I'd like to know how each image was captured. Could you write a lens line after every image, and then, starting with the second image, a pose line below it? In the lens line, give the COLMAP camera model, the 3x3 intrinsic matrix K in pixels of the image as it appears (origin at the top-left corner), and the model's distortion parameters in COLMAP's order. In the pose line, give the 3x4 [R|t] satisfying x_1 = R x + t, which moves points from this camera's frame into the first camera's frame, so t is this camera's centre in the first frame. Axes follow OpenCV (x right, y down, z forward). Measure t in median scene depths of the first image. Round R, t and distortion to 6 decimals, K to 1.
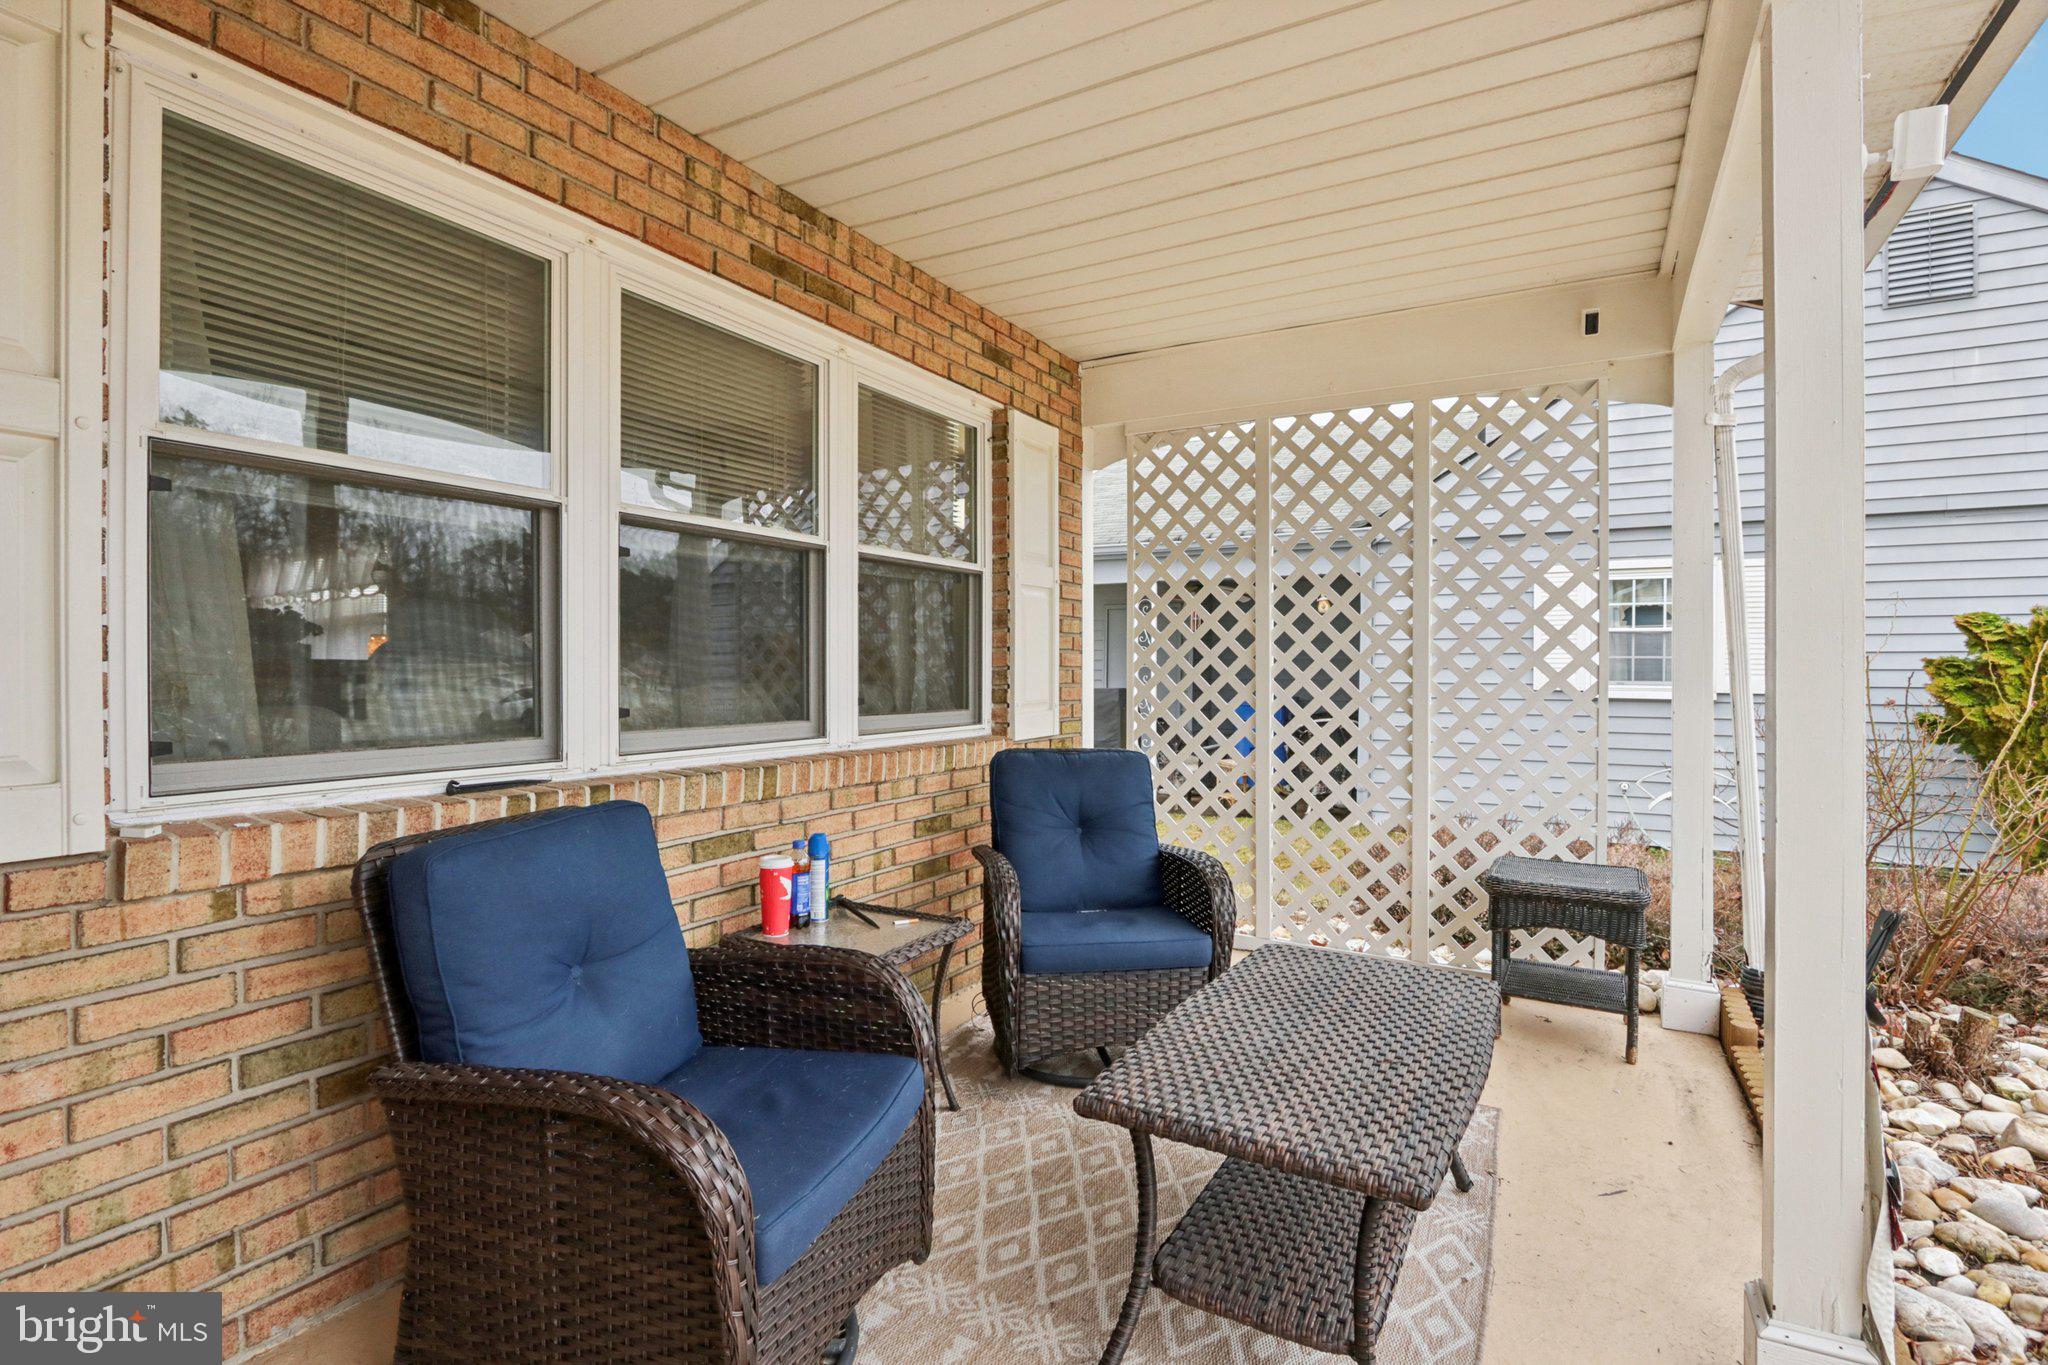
lens RADIAL K [[989.8, 0, 1018.2], [0, 989.8, 678.0], [0, 0, 1]] dist [-0.003127, -0.000374]
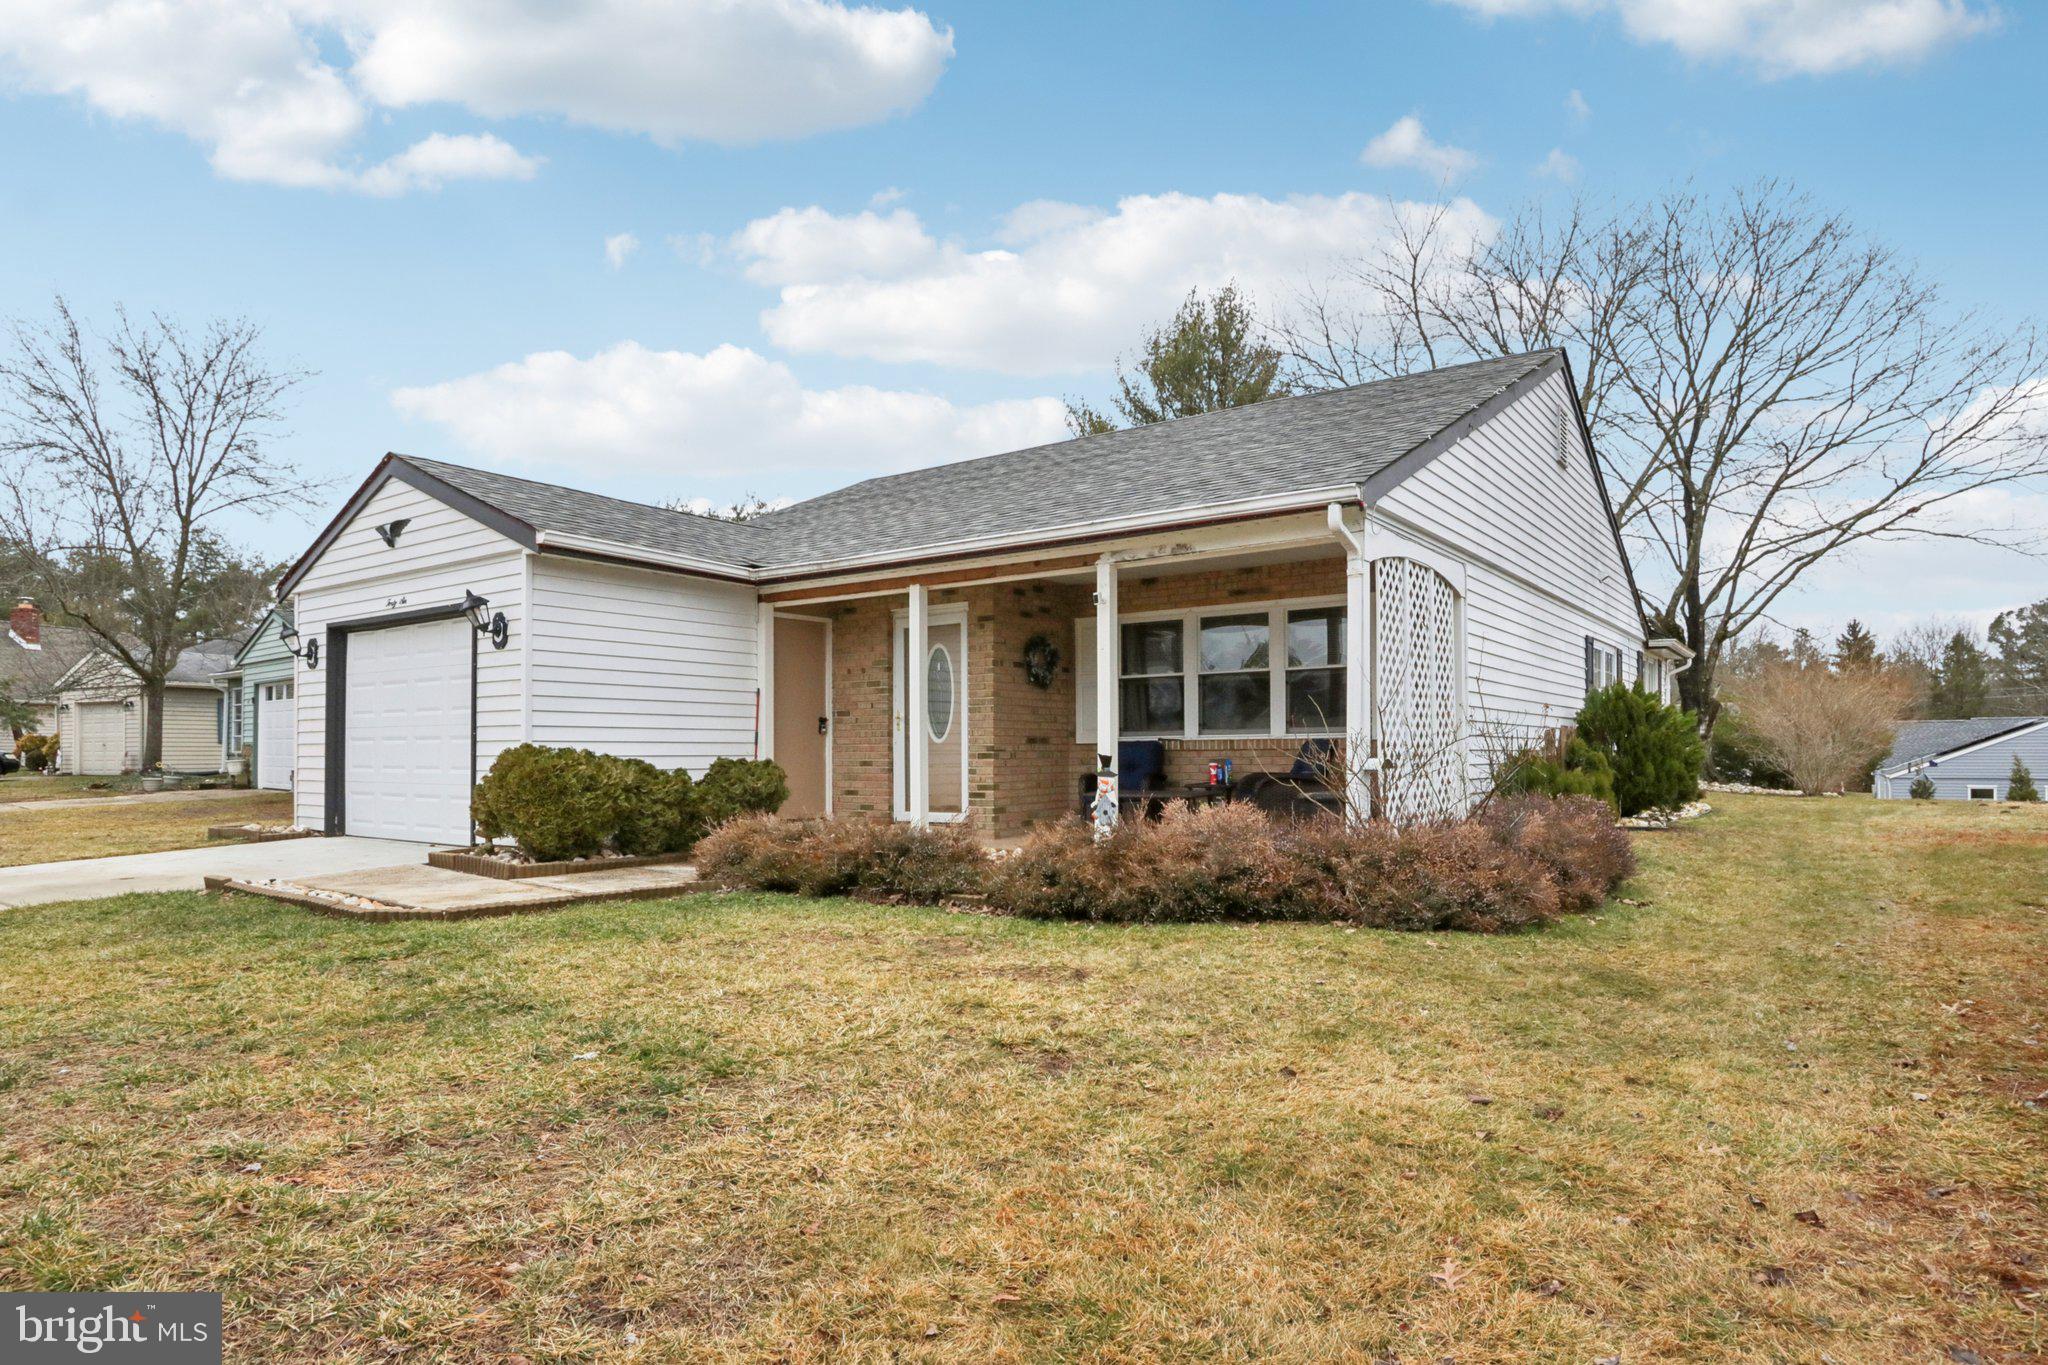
lens RADIAL K [[1138.9, 0, 1025.1], [0, 1138.9, 683.8], [0, 0, 1]] dist [-0.003852, 0.000522]
pose [[-0.127653, -0.055935, -0.990240, 4.114938], [0.000544, 0.998404, -0.056466, 0.126559], [0.991819, -0.007747, -0.127419, 0.863116]]
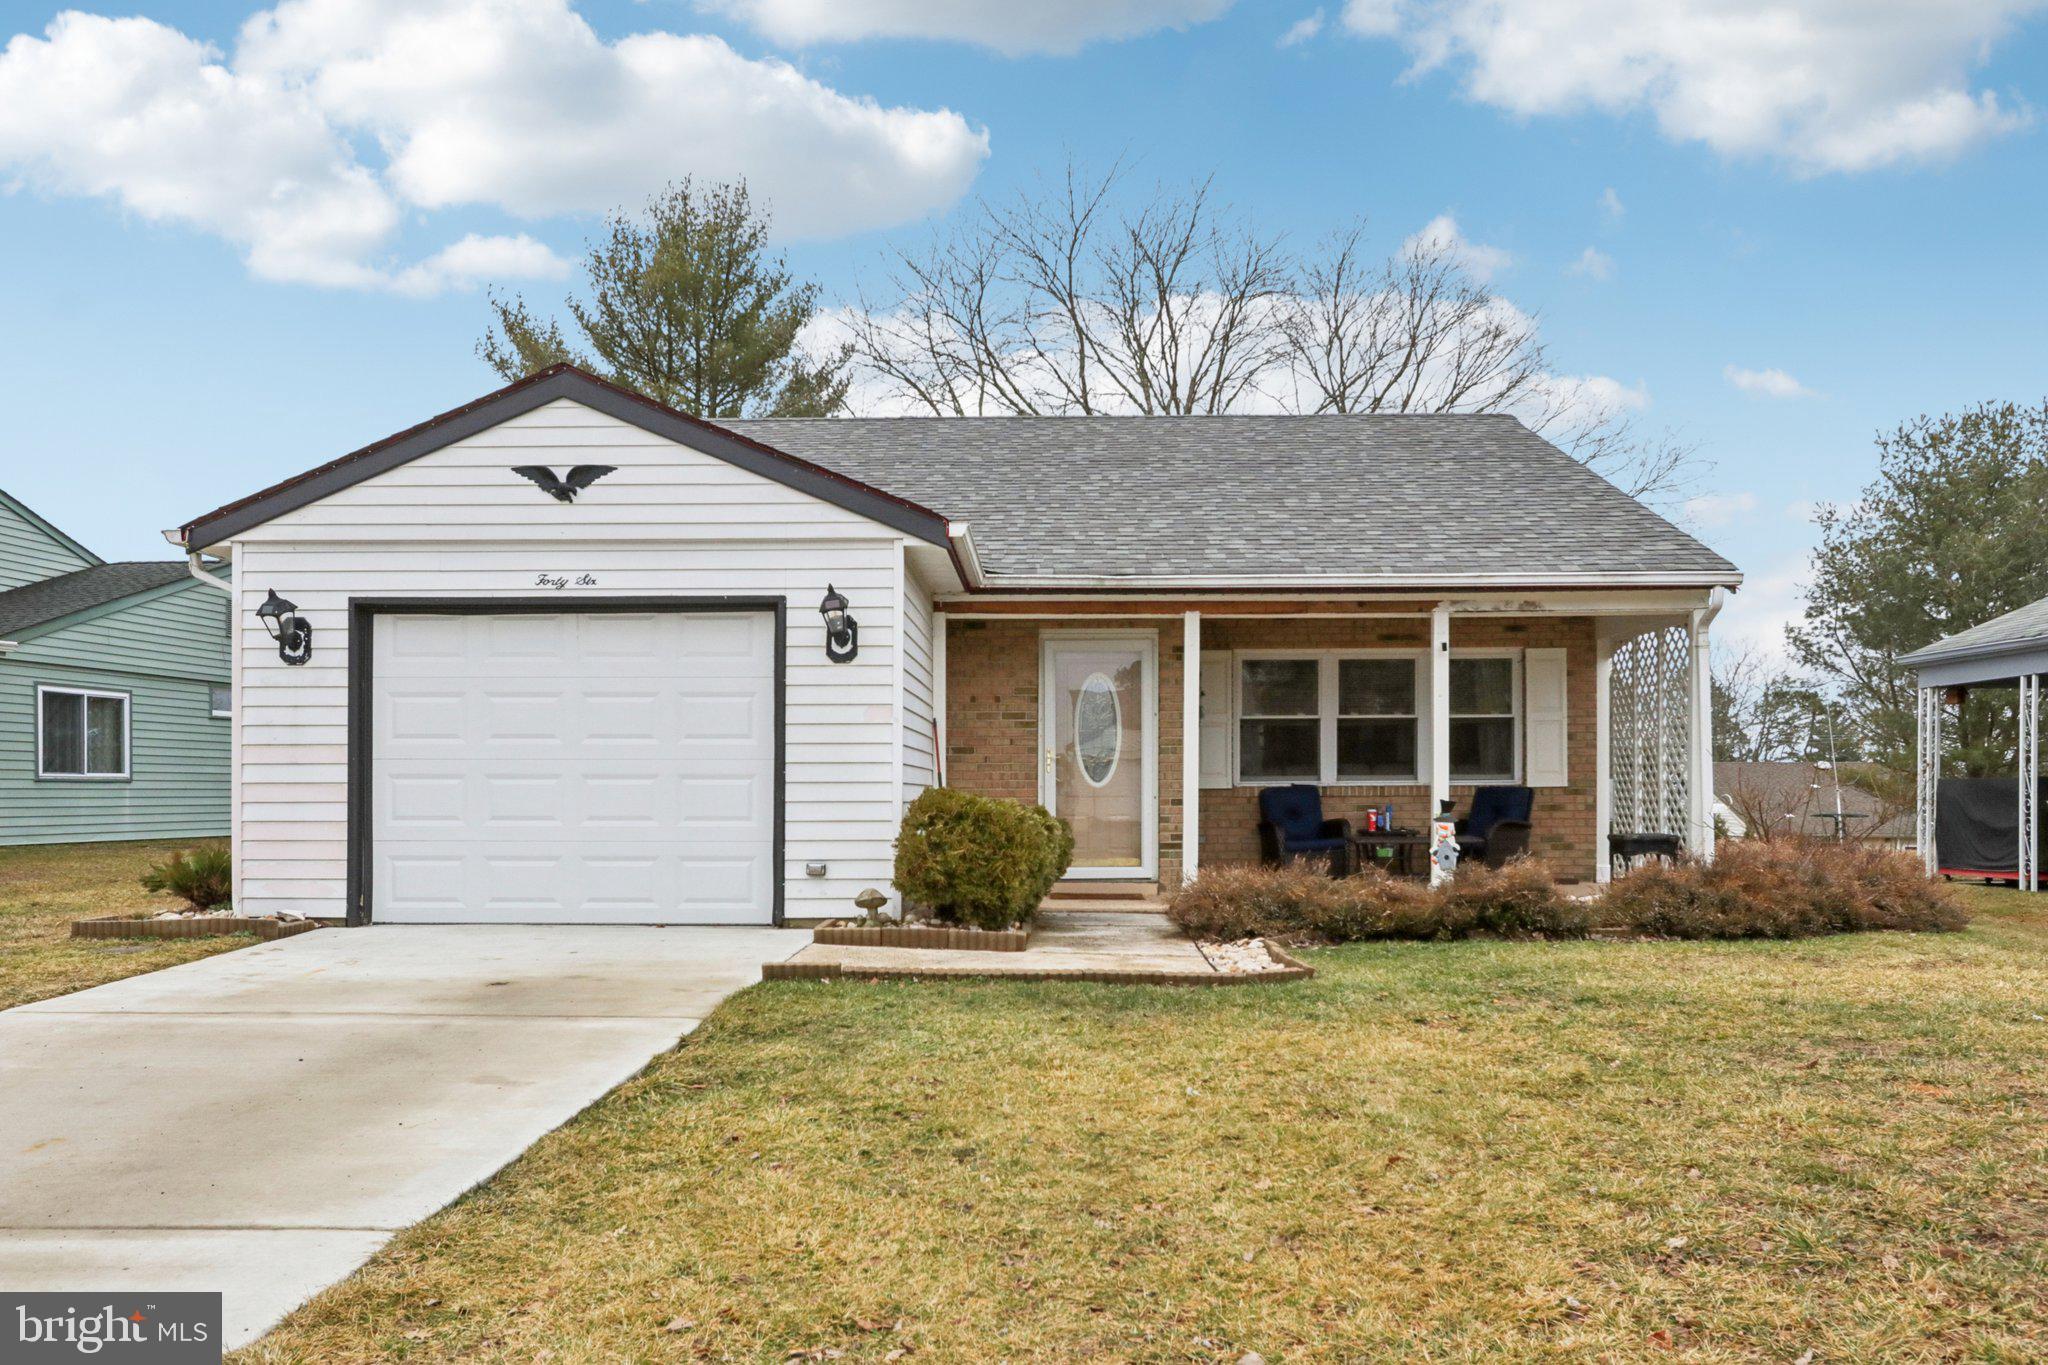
lens RADIAL K [[1605.0, 0, 1024.1], [0, 1605.0, 686.4], [0, 0, 1]] dist [-0.013509, -0.003493]
pose [[0.463201, -0.057686, -0.884374, 4.441843], [-0.003339, 0.997759, -0.066831, 0.129187], [0.886247, 0.033909, 0.461970, -2.892581]]
